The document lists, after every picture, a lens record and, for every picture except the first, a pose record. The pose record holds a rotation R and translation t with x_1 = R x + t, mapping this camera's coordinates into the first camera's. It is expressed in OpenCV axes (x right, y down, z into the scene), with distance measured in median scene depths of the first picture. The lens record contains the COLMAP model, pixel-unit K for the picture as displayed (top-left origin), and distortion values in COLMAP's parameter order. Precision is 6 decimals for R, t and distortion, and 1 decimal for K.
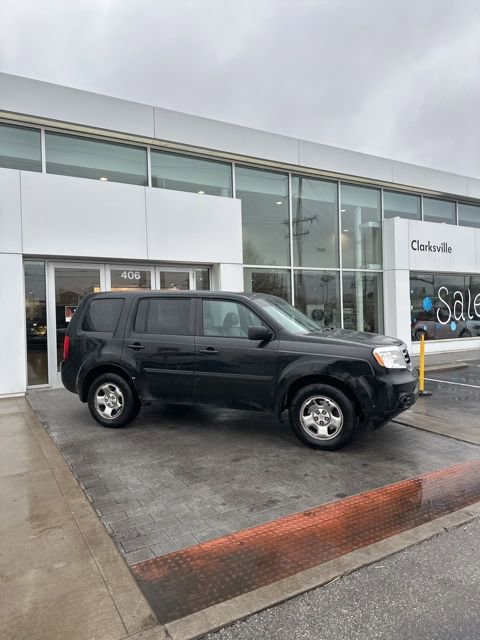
lens RADIAL K [[445.9, 0, 242.8], [0, 445.9, 317.3], [0, 0, 1]] dist [0.105257, -0.161922]
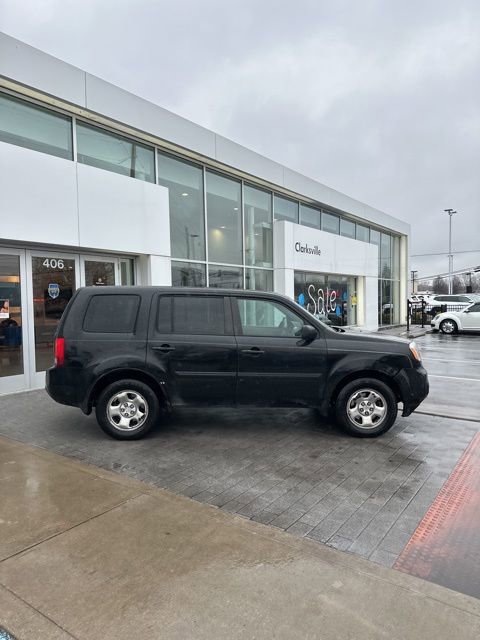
lens RADIAL K [[445.9, 0, 242.8], [0, 445.9, 317.3], [0, 0, 1]] dist [0.105257, -0.161922]
pose [[0.912650, -0.003671, 0.408726, -0.454823], [-0.004779, 0.999795, 0.019651, -0.016440], [-0.408714, -0.019888, 0.912446, 0.102037]]
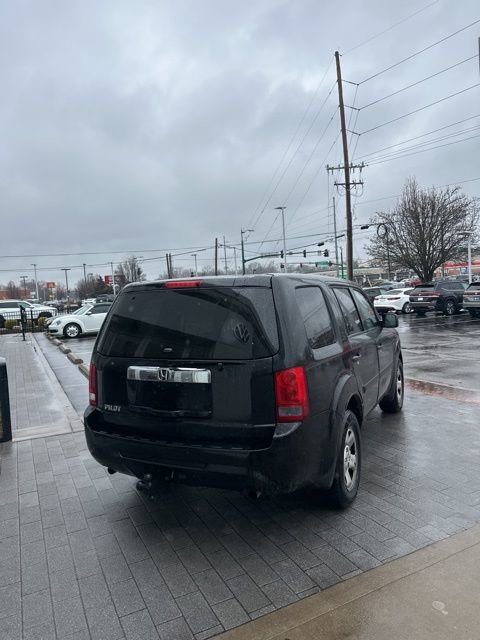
lens RADIAL K [[446.5, 0, 239.4], [0, 446.5, 313.2], [0, 0, 1]] dist [0.087777, -0.164920]
pose [[0.076006, -0.032746, 0.996570, -0.897018], [0.064337, 0.997539, 0.027871, -0.029190], [-0.995030, 0.061998, 0.077926, 1.096160]]
